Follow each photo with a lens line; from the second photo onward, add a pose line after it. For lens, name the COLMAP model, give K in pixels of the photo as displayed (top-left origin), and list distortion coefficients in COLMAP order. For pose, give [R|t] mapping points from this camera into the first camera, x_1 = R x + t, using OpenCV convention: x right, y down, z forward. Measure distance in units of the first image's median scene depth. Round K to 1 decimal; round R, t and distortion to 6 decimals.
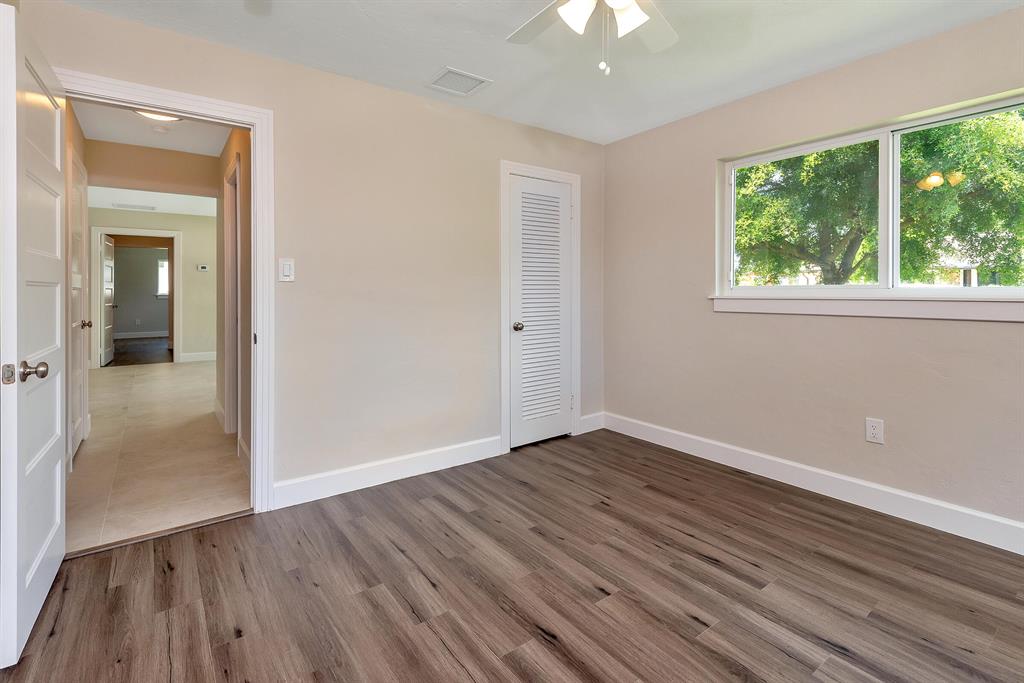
lens RADIAL K [[481.7, 0, 531.9], [0, 481.7, 286.3], [0, 0, 1]] dist [0.033933, -0.019146]
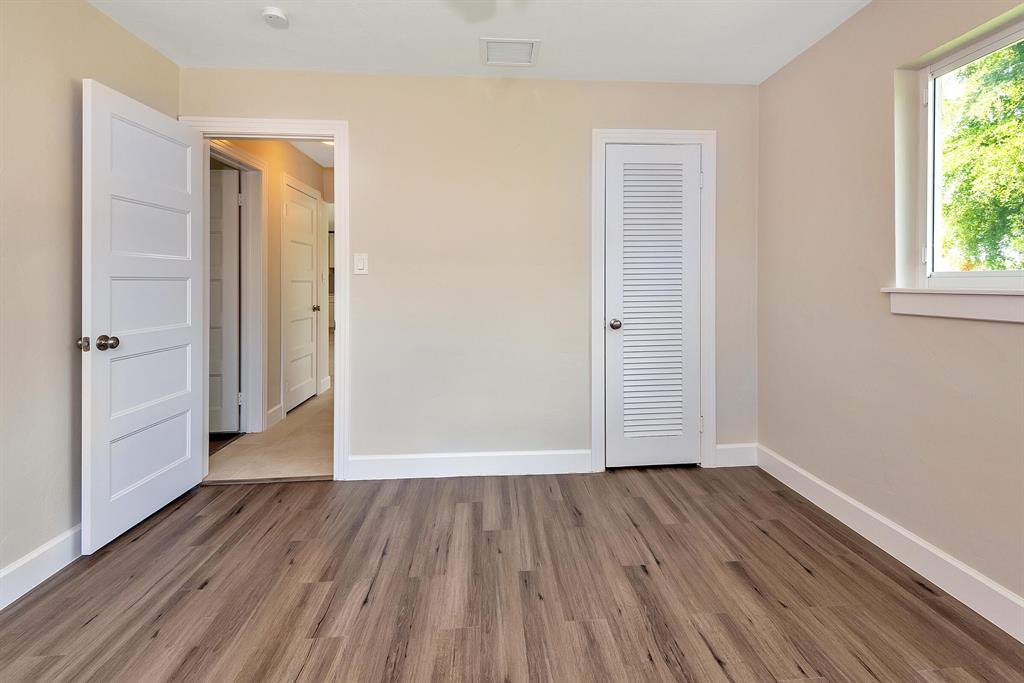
lens RADIAL K [[481.7, 0, 531.9], [0, 481.7, 286.3], [0, 0, 1]] dist [0.033933, -0.019146]
pose [[0.841928, -0.000483, -0.539590, 0.447540], [0.010083, 0.999839, 0.014838, 0.003718], [0.539496, -0.017933, 0.841797, 0.317820]]
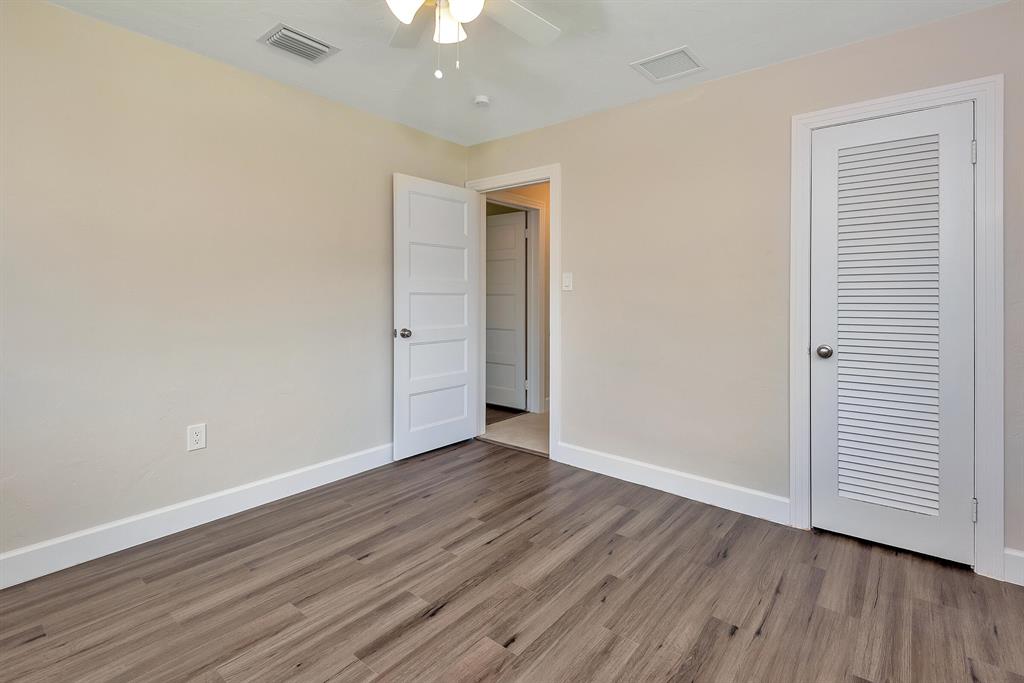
lens RADIAL K [[481.9, 0, 532.8], [0, 481.9, 298.1], [0, 0, 1]] dist [0.030773, -0.019048]
pose [[0.245697, 0.003622, -0.969340, 0.782268], [0.005722, 0.999970, 0.005187, 0.002047], [0.969330, -0.006821, 0.245669, 0.644530]]
